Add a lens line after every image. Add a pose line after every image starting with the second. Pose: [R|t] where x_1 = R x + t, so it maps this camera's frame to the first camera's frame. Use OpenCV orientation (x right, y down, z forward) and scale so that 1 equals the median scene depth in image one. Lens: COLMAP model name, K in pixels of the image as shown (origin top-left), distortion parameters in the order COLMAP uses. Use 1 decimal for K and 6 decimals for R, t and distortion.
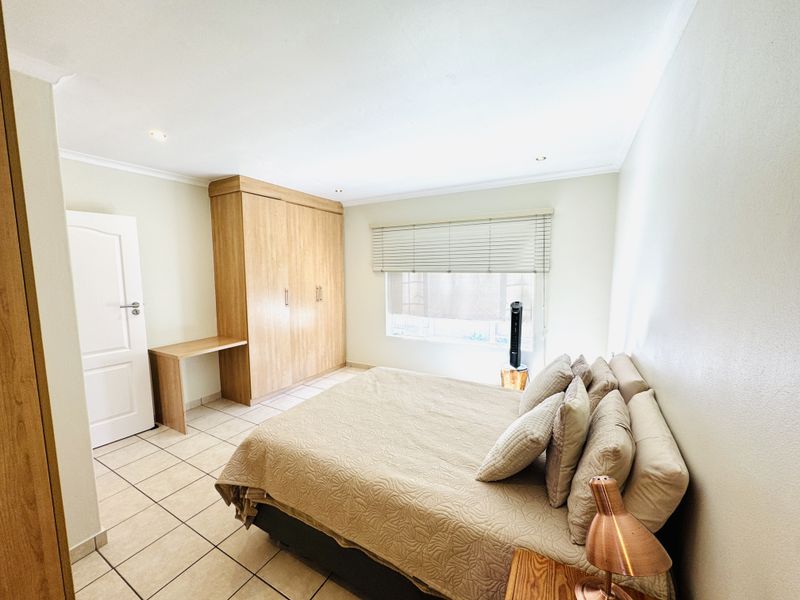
lens RADIAL K [[316.9, 0, 398.4], [0, 316.9, 301.1], [0, 0, 1]] dist [0.002461, 0.000016]
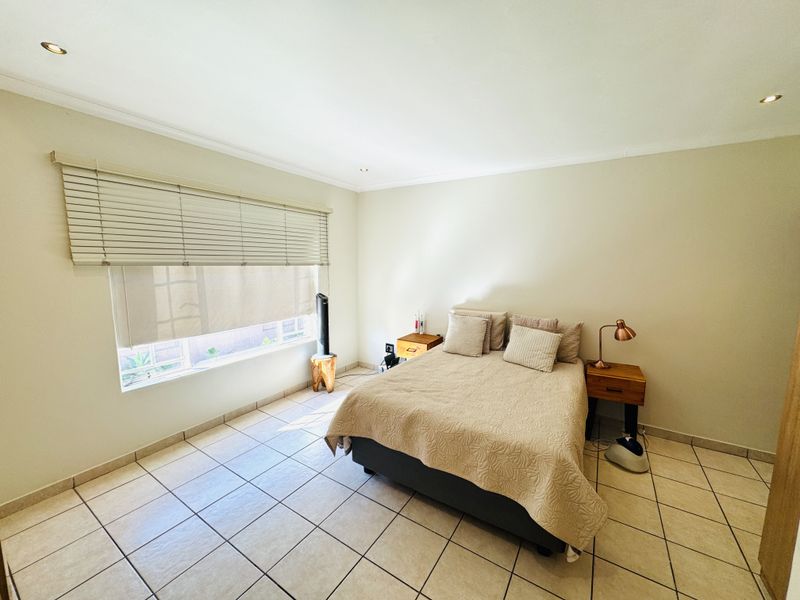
lens RADIAL K [[316.9, 0, 399.6], [0, 316.9, 301.6], [0, 0, 1]] dist [0.002461, 0.000016]
pose [[0.054718, -0.118144, 0.991488, -0.545843], [0.092849, 0.989275, 0.112756, -0.054435], [-0.994176, 0.085889, 0.065100, 0.573107]]
